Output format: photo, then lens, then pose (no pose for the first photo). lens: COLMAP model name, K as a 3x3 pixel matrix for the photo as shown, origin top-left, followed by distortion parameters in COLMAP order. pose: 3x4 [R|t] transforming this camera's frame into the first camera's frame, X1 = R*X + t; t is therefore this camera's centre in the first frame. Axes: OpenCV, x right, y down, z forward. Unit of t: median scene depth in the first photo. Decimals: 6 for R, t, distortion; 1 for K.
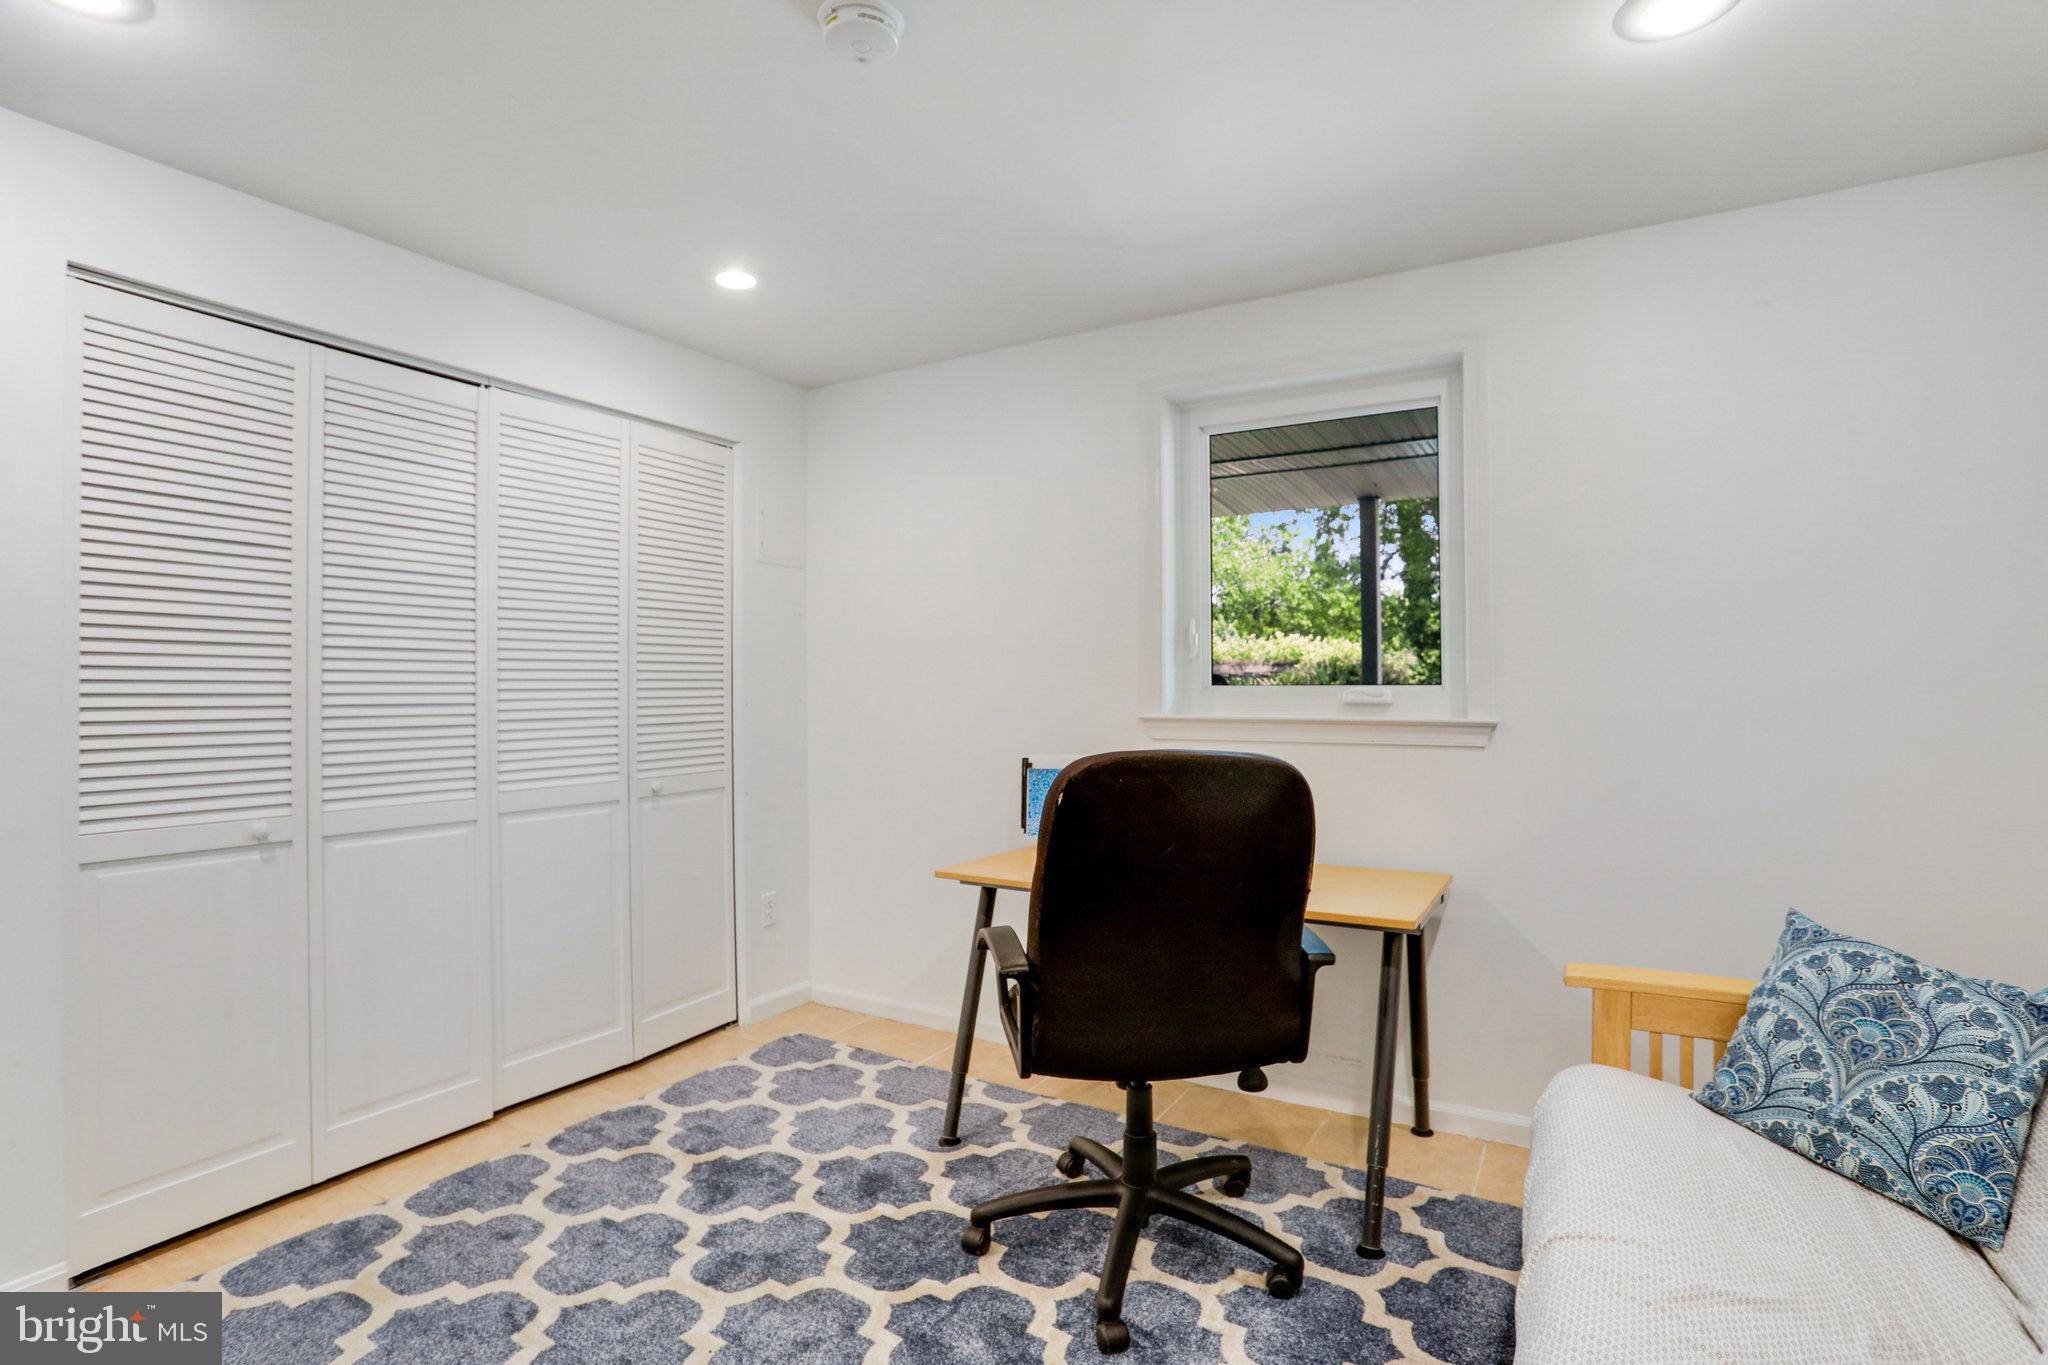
lens RADIAL K [[976.6, 0, 1024.0], [0, 976.6, 682.5], [0, 0, 1]] dist [-0.067239, 0.024422]
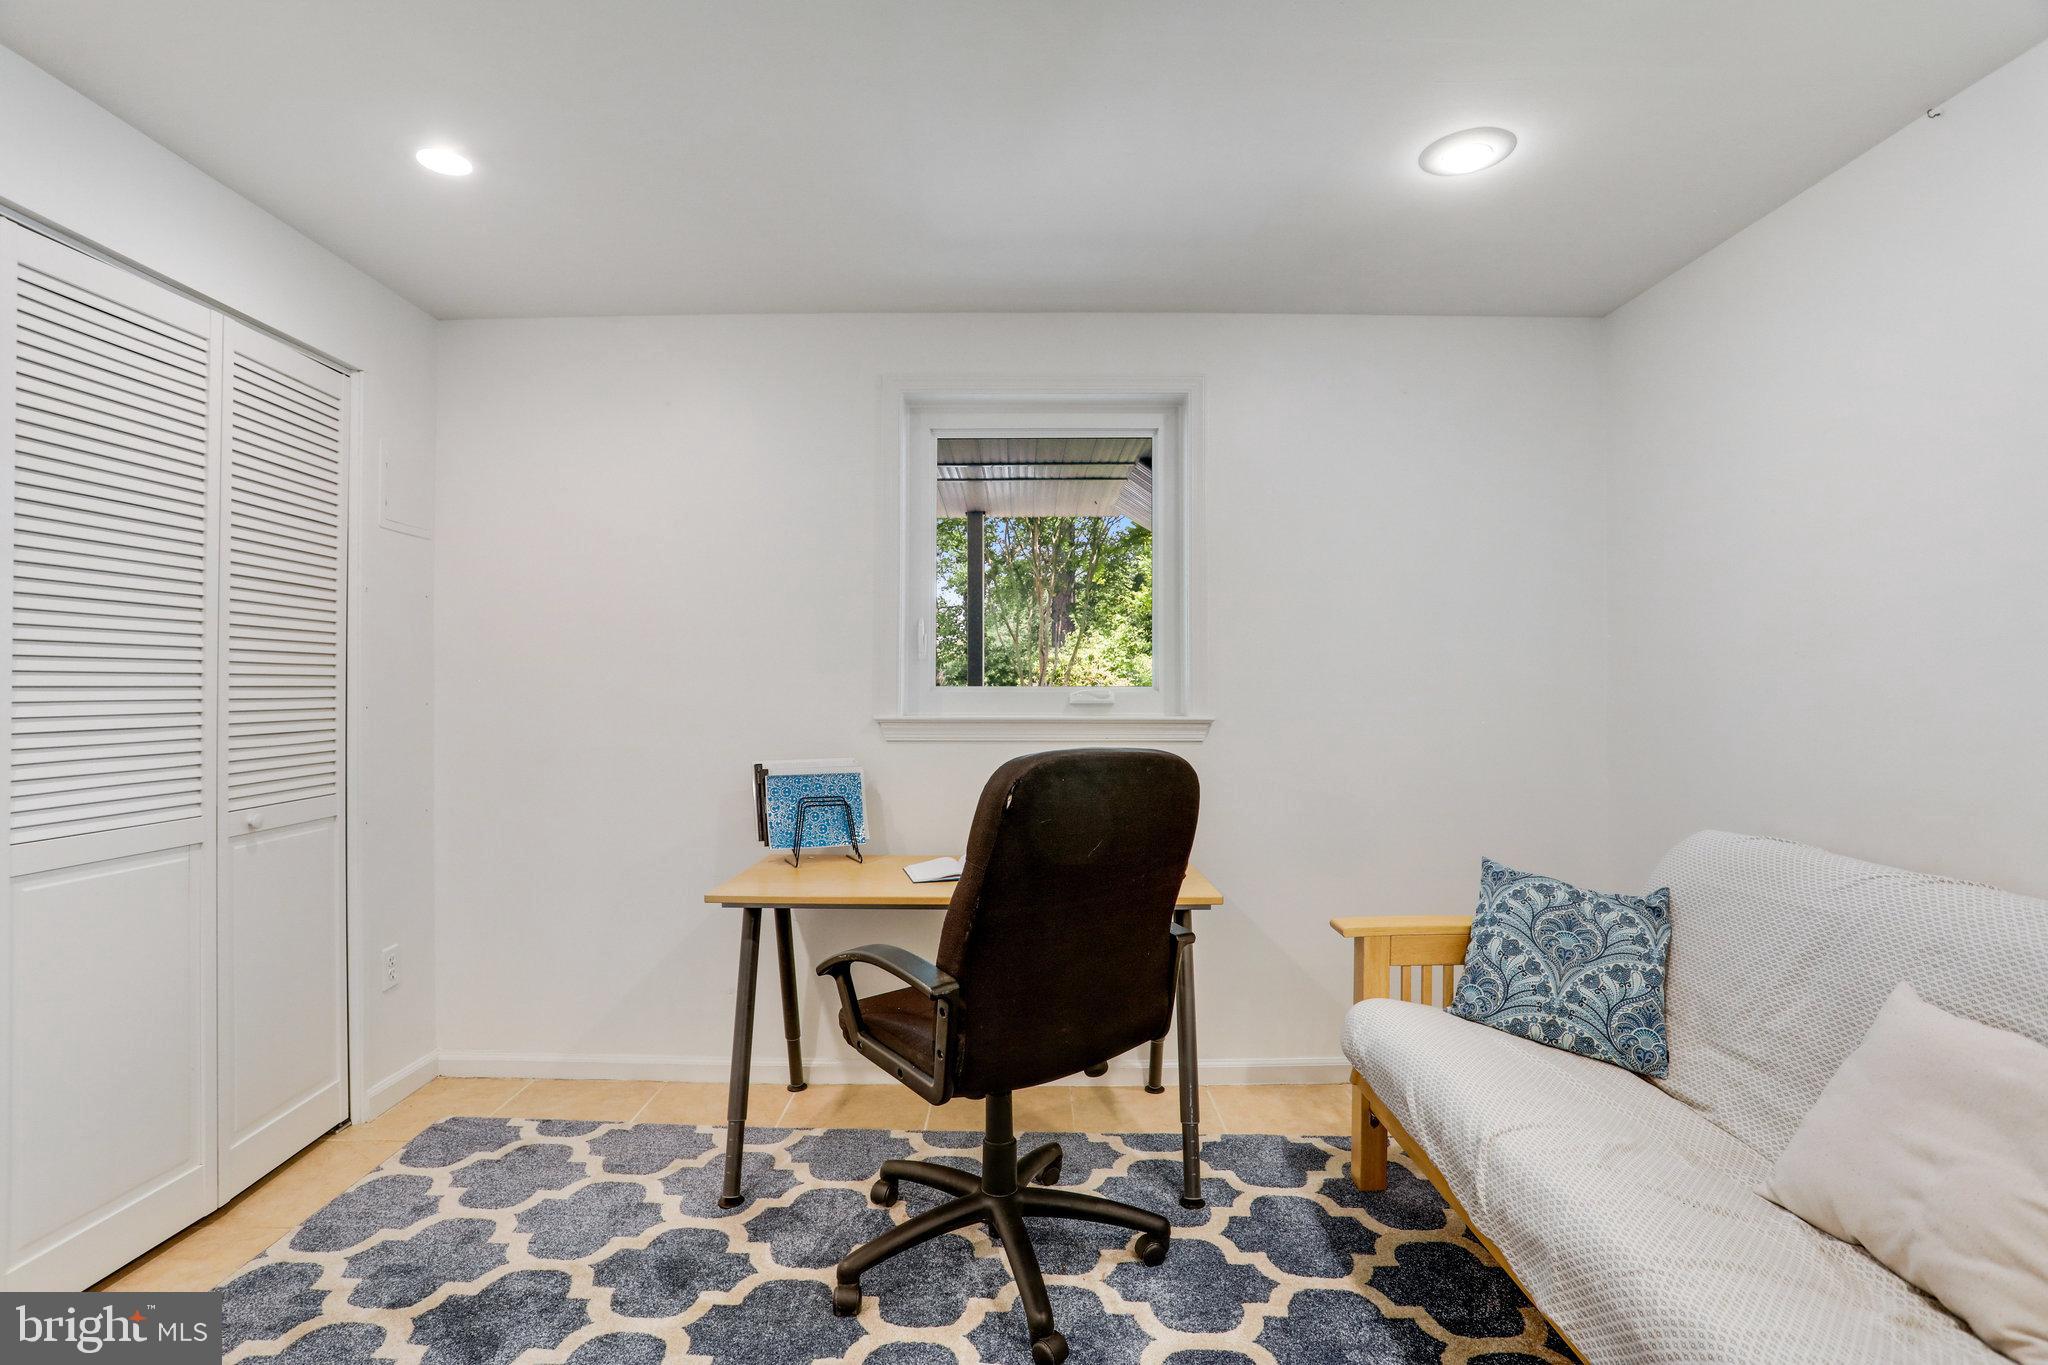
lens RADIAL K [[958.8, 0, 1024.0], [0, 958.8, 682.5], [0, 0, 1]] dist [-0.054688, 0.026299]
pose [[0.868607, 0.007186, 0.495450, -0.347627], [-0.005298, 0.999972, -0.005214, 0.005781], [-0.495474, 0.001904, 0.868621, 0.147572]]
